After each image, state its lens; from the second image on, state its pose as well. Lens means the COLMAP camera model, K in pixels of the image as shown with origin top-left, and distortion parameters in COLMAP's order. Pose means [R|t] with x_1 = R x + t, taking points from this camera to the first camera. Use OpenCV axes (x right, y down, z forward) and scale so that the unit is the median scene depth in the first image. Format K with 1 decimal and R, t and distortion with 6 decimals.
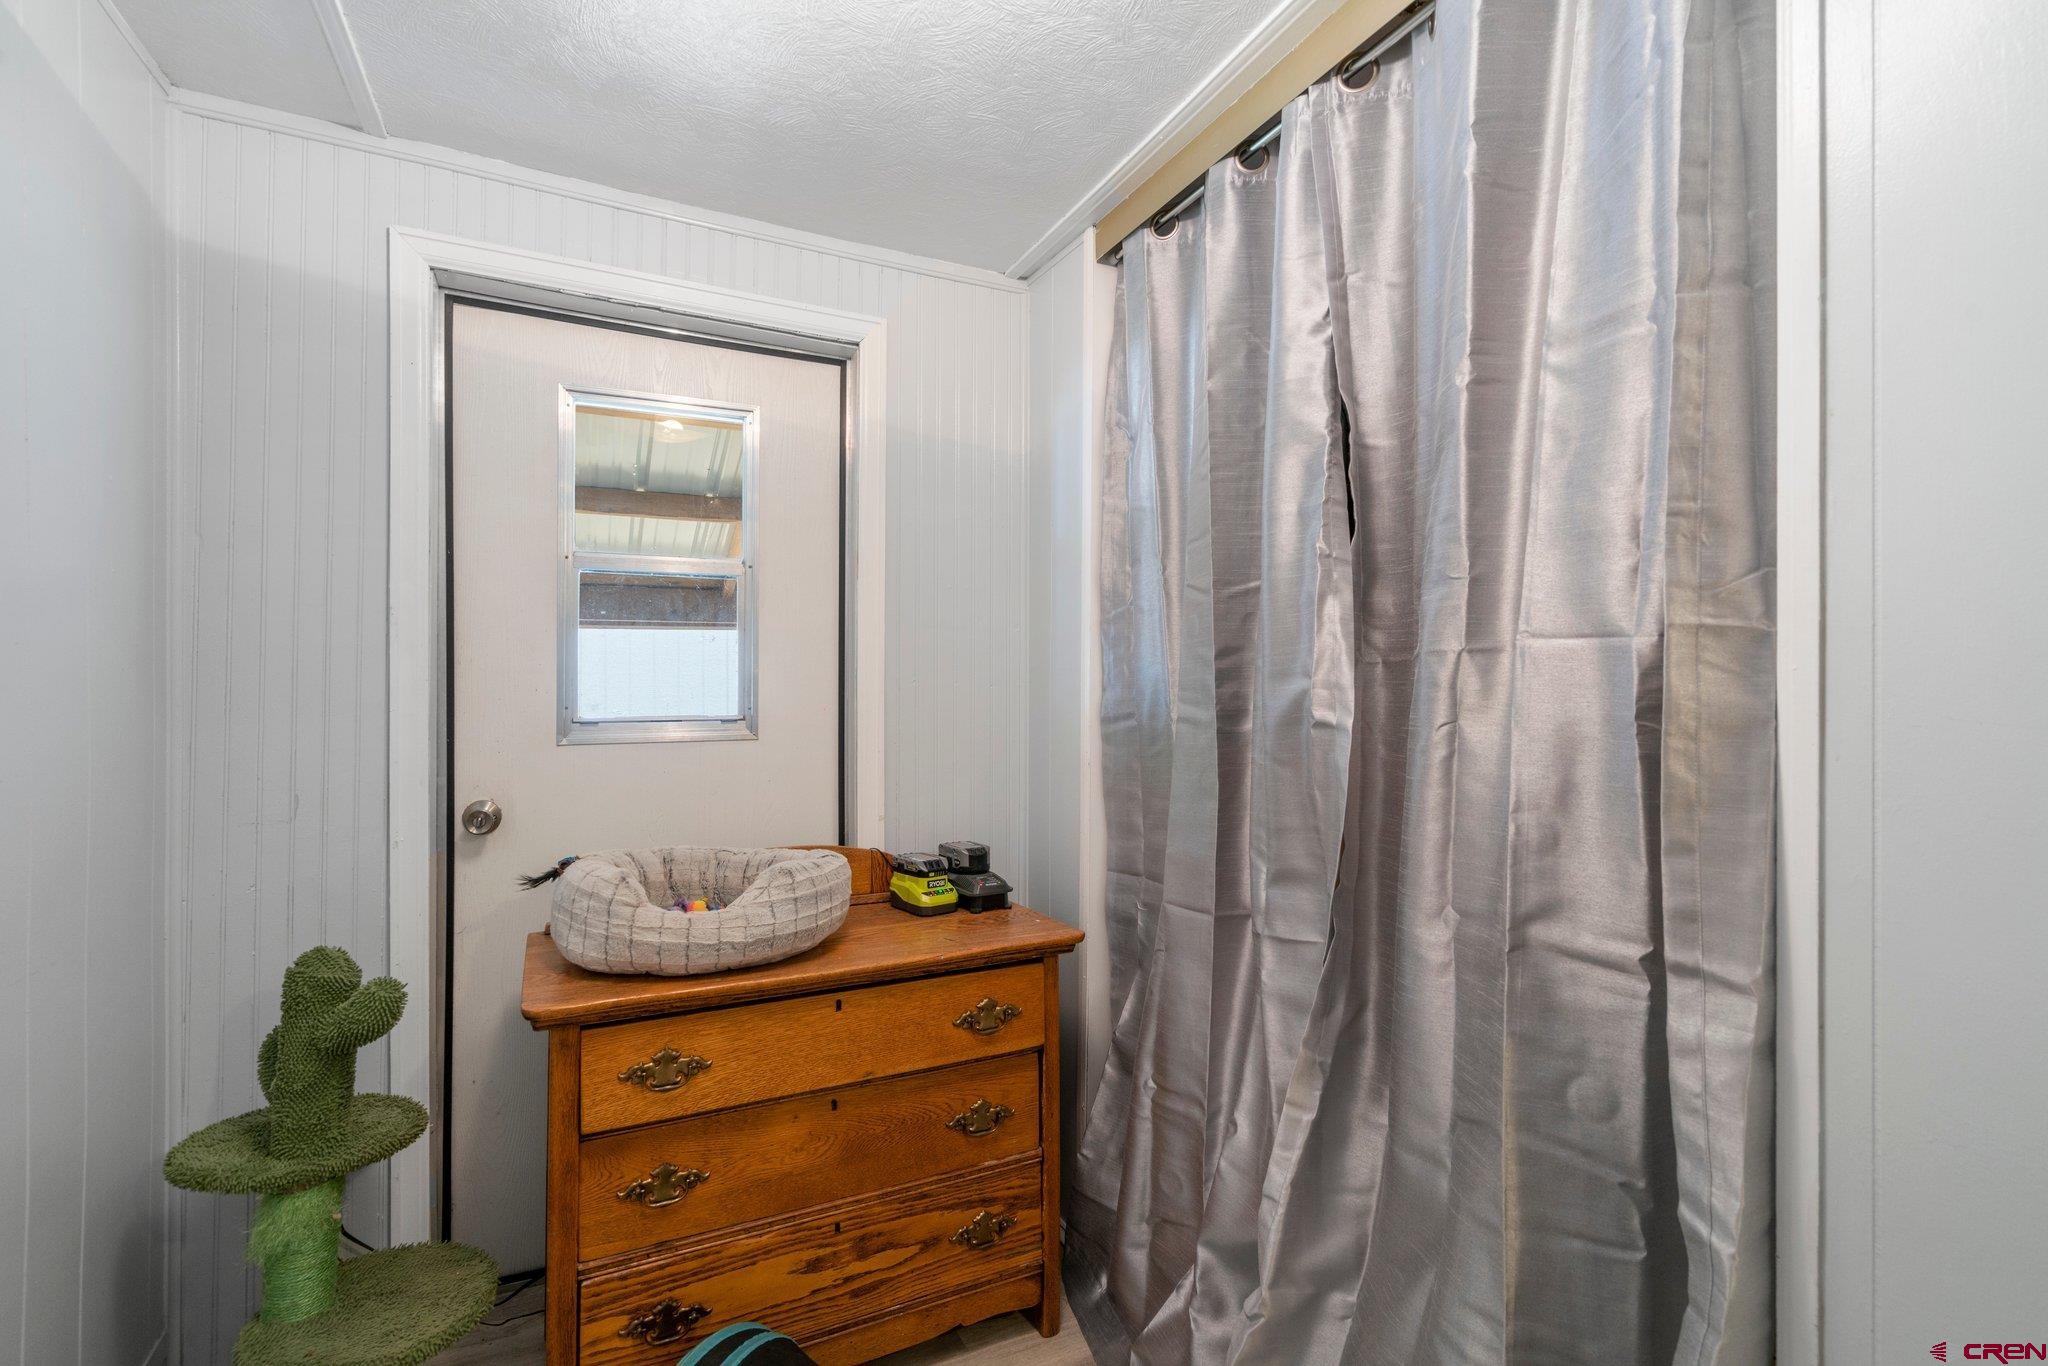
lens RADIAL K [[928.9, 0, 1024.9], [0, 928.9, 674.3], [0, 0, 1]] dist [-0.003784, -0.000041]
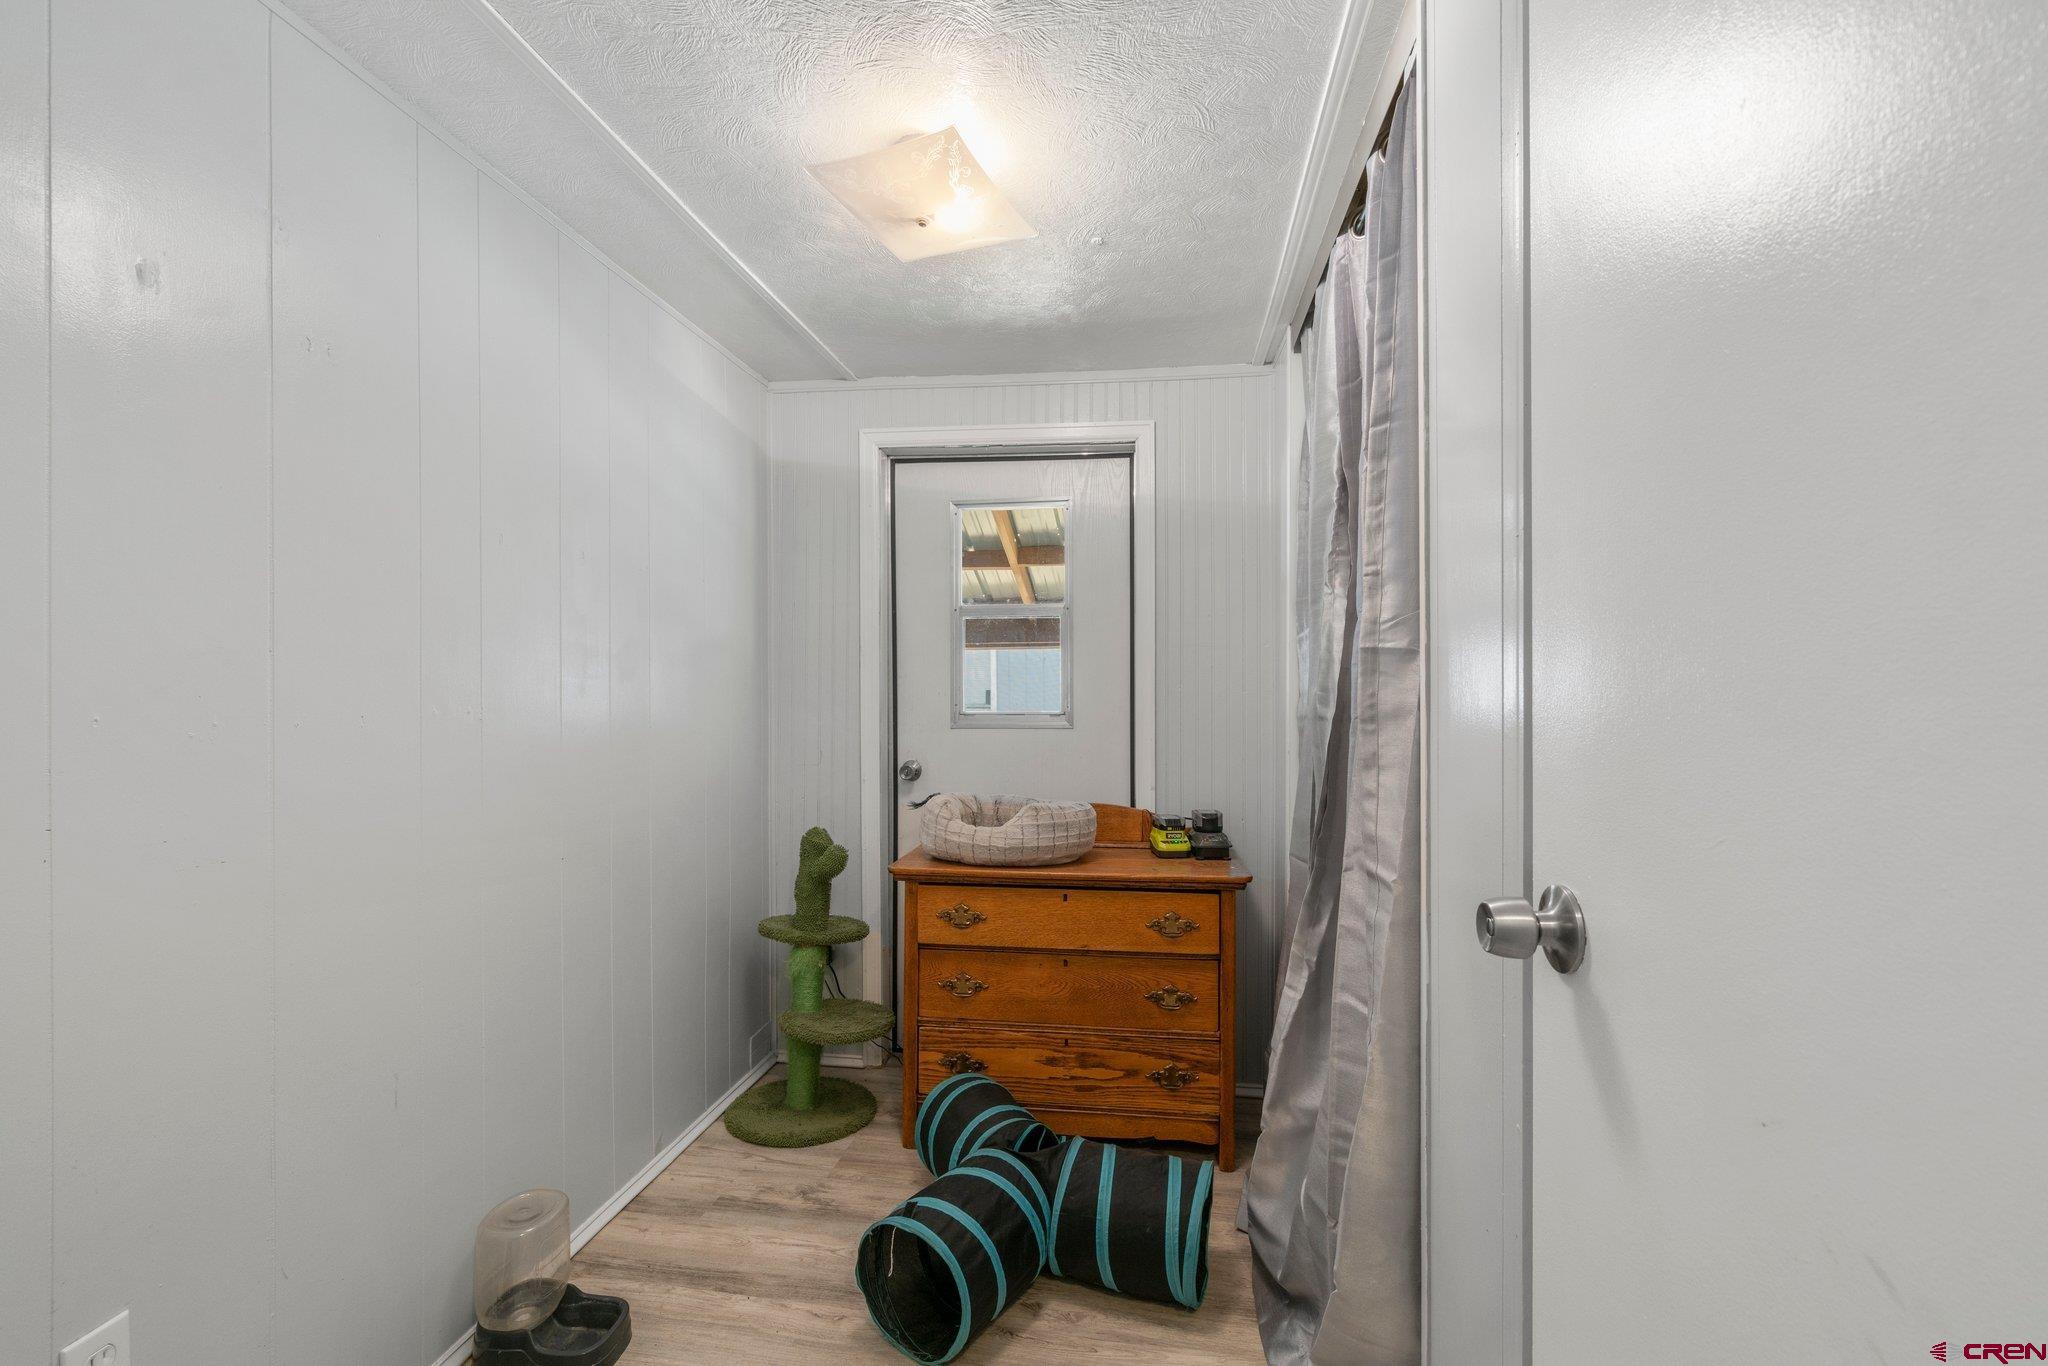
lens RADIAL K [[935.6, 0, 1014.1], [0, 935.6, 688.4], [0, 0, 1]] dist [-0.000629, -0.000564]
pose [[0.821344, -0.005270, -0.570409, 0.585060], [0.008211, 0.999963, 0.002586, 0.004017], [0.570375, -0.006808, 0.821356, -0.305672]]
